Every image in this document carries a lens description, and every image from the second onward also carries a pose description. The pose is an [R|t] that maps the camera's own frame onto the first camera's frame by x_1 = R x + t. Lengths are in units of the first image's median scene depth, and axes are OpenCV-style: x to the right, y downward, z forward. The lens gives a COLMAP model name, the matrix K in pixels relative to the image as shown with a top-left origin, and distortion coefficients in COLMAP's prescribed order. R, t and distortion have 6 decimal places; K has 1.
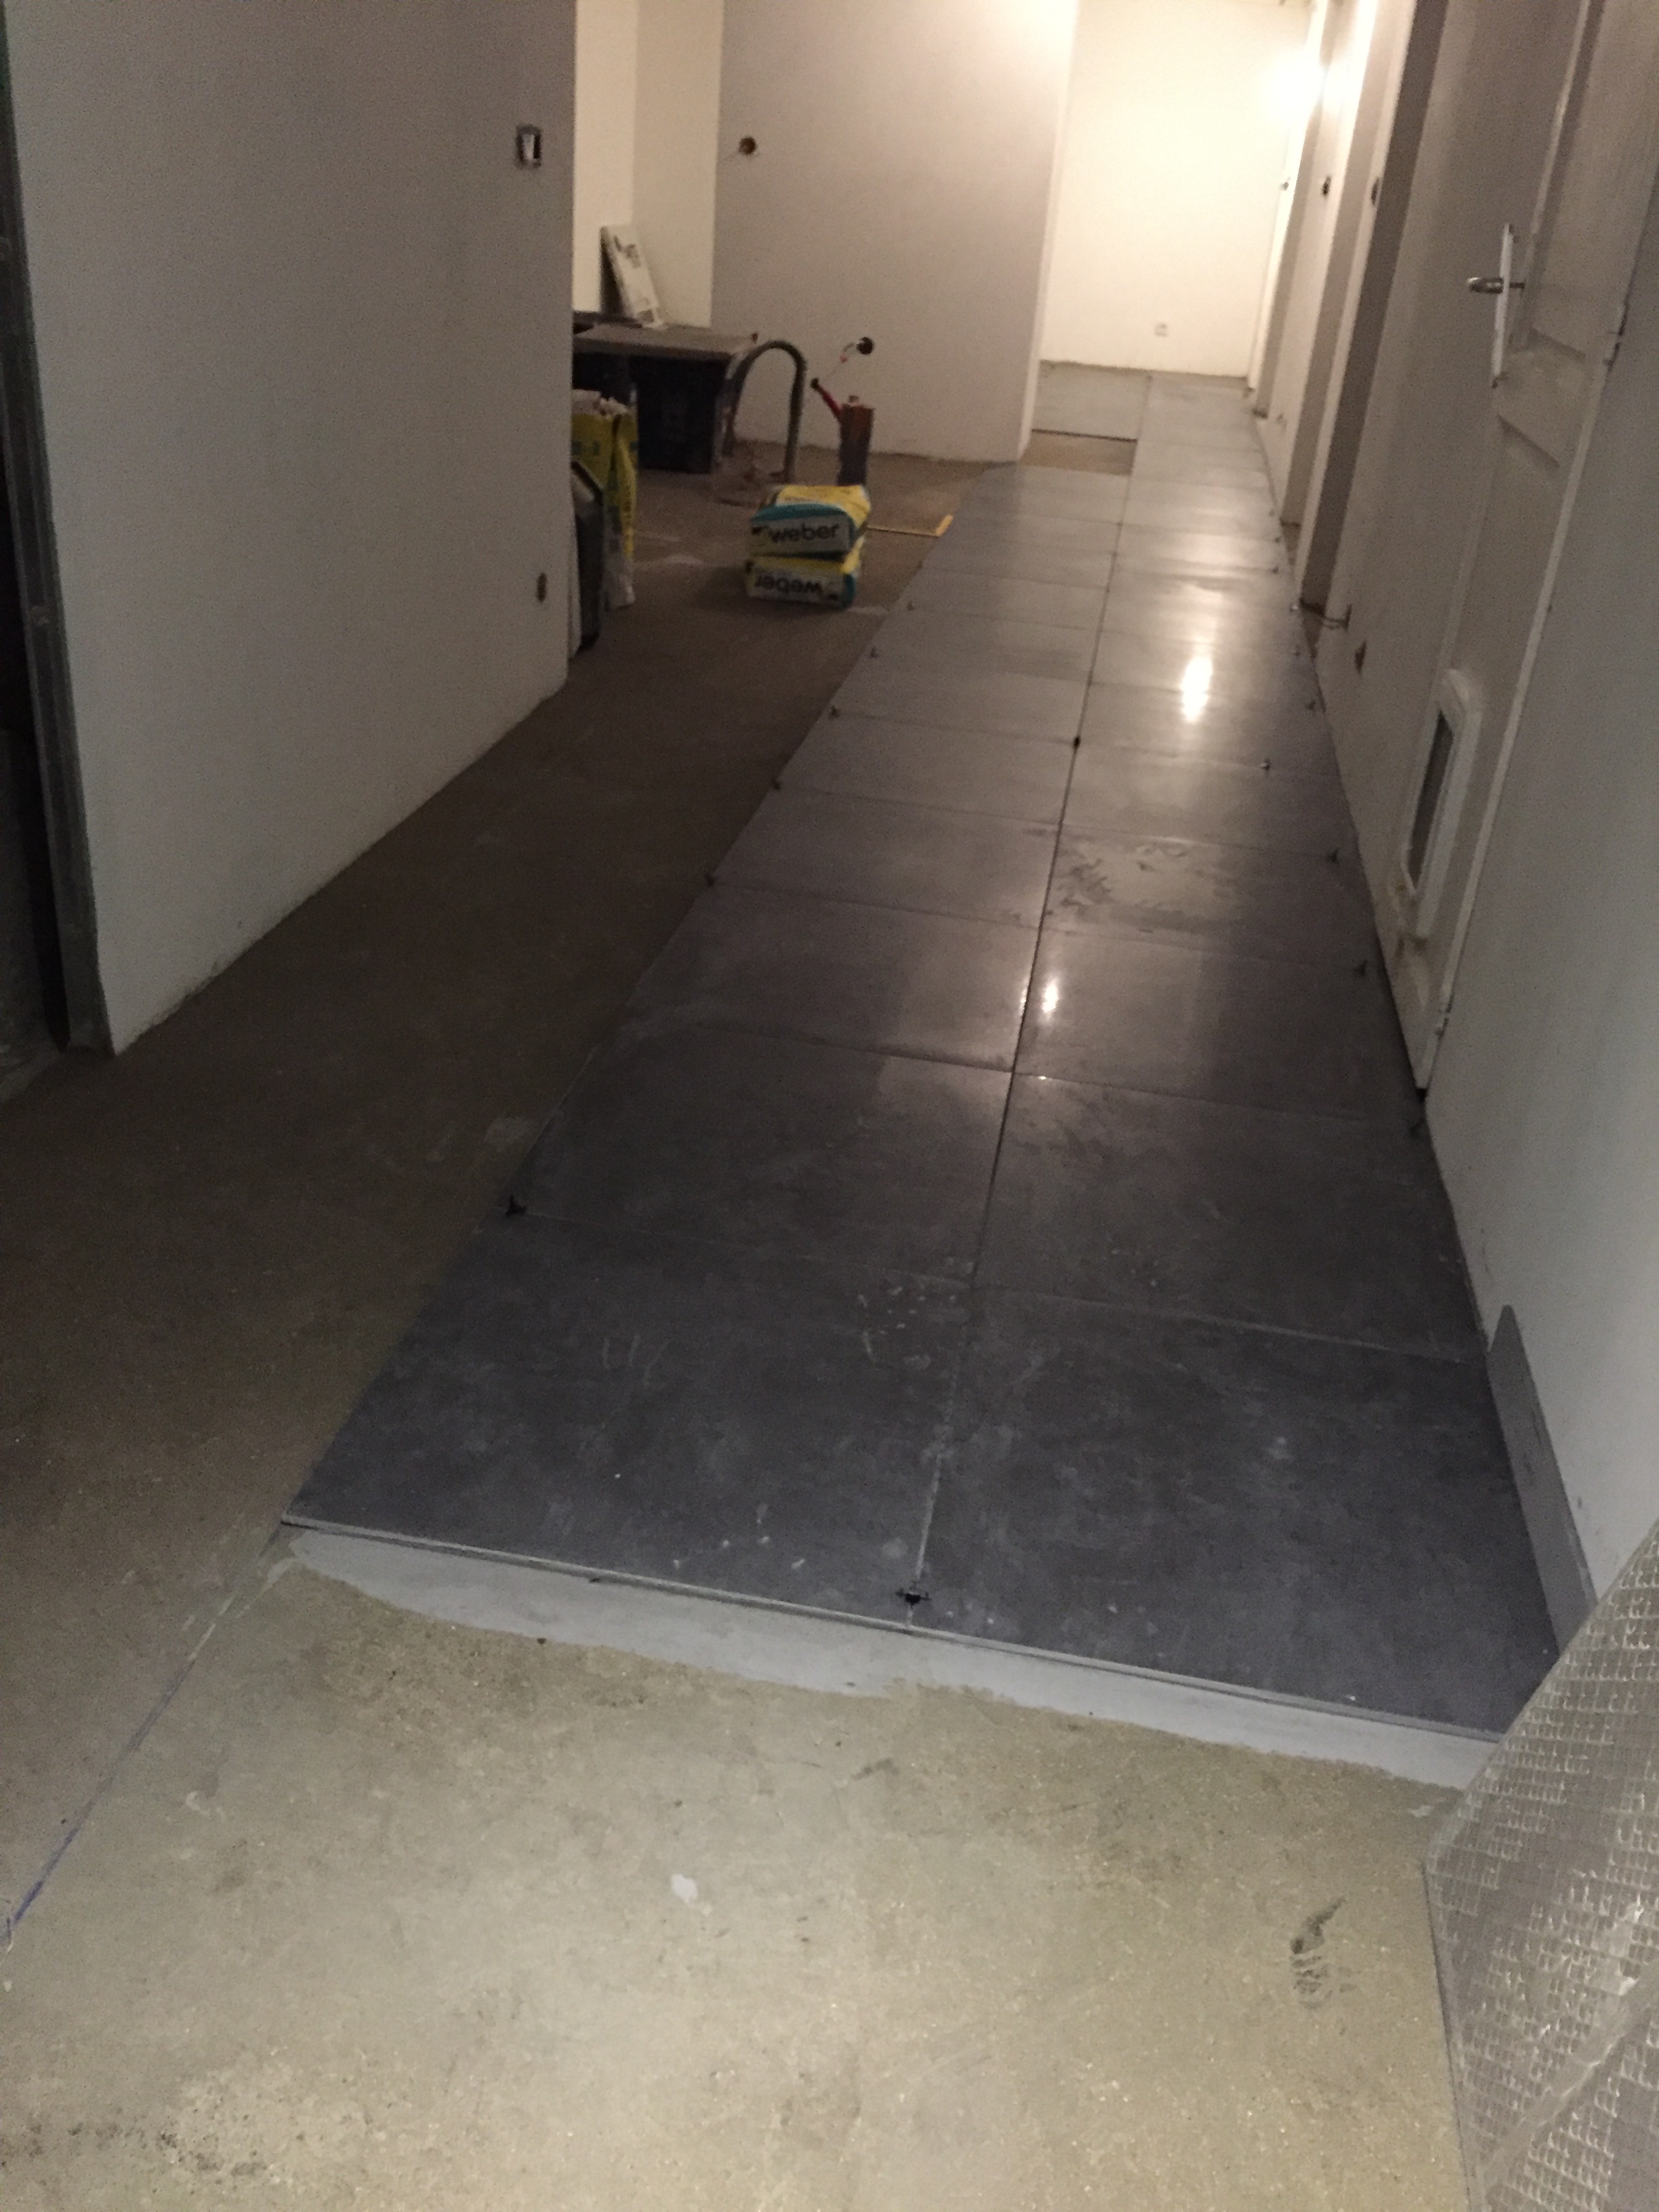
lens RADIAL K [[1896.5, 0, 840.0], [0, 1896.5, 1099.9], [0, 0, 1]] dist [0.088172, -0.114235]
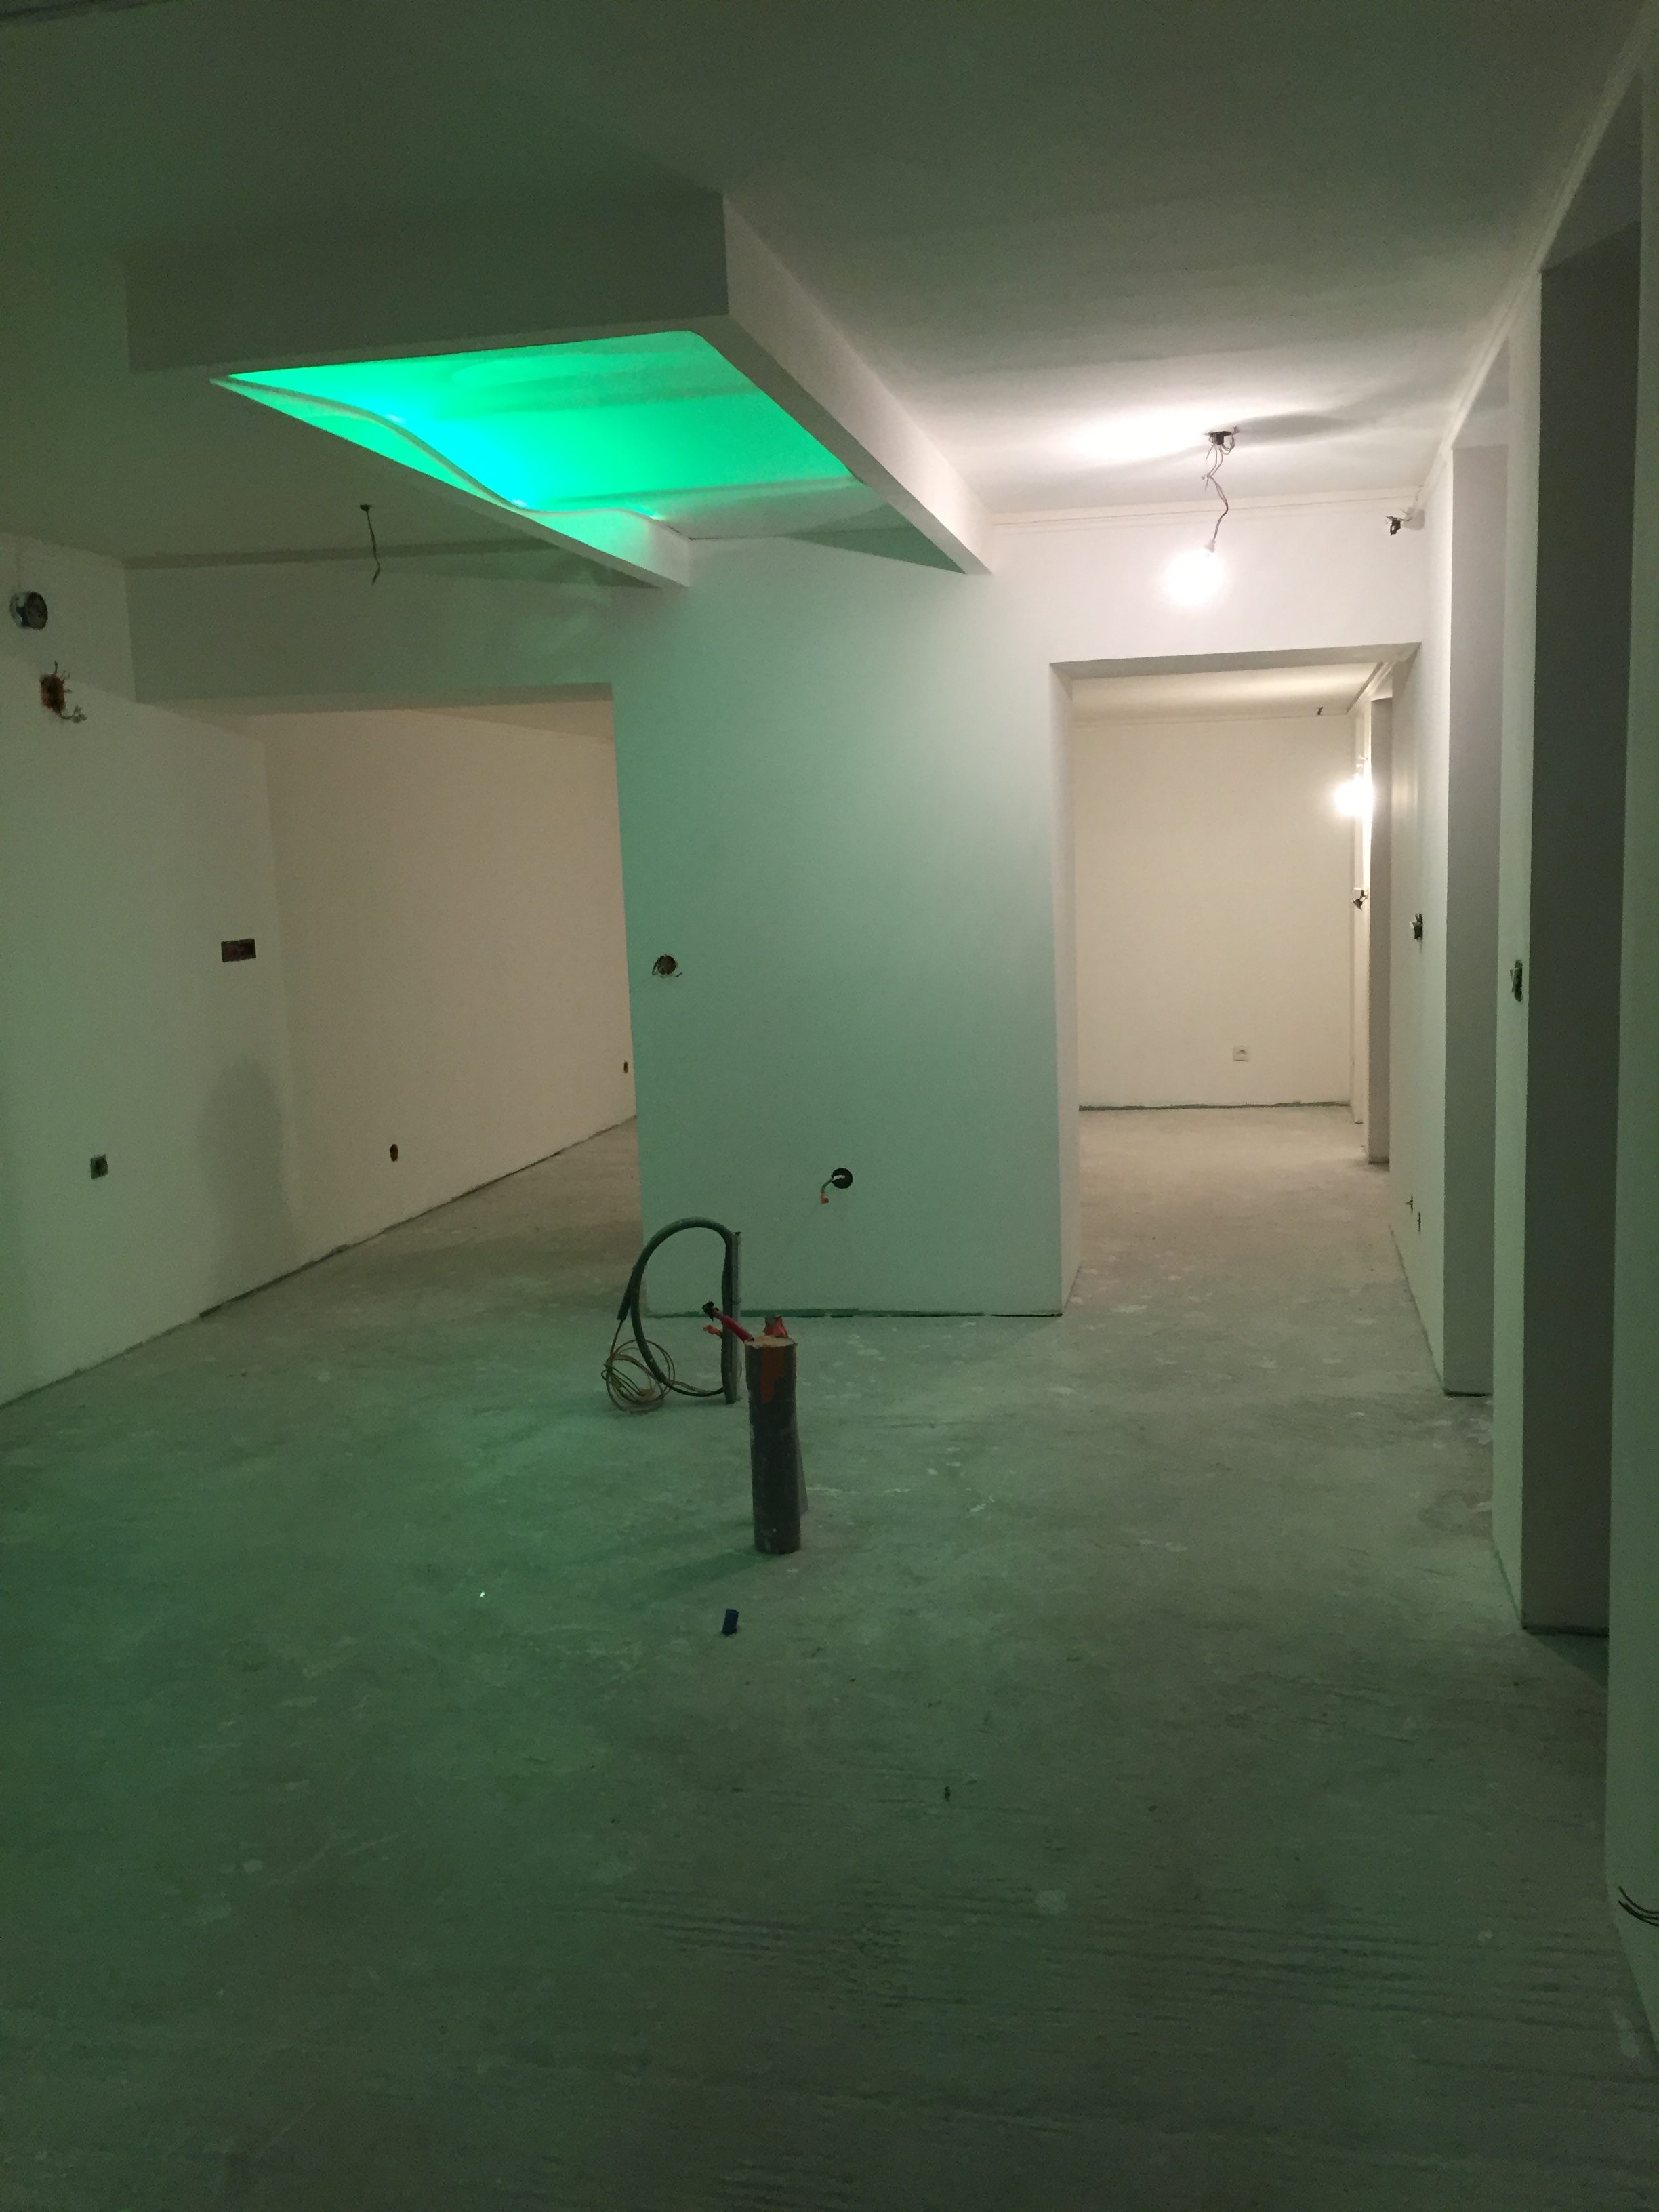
lens RADIAL K [[1896.5, 0, 840.0], [0, 1896.5, 1099.9], [0, 0, 1]] dist [0.088172, -0.114235]
pose [[0.992141, -0.107025, -0.064817, 0.067647], [0.079247, 0.938374, -0.336414, -0.176244], [0.096827, 0.328634, 0.939481, 0.293579]]
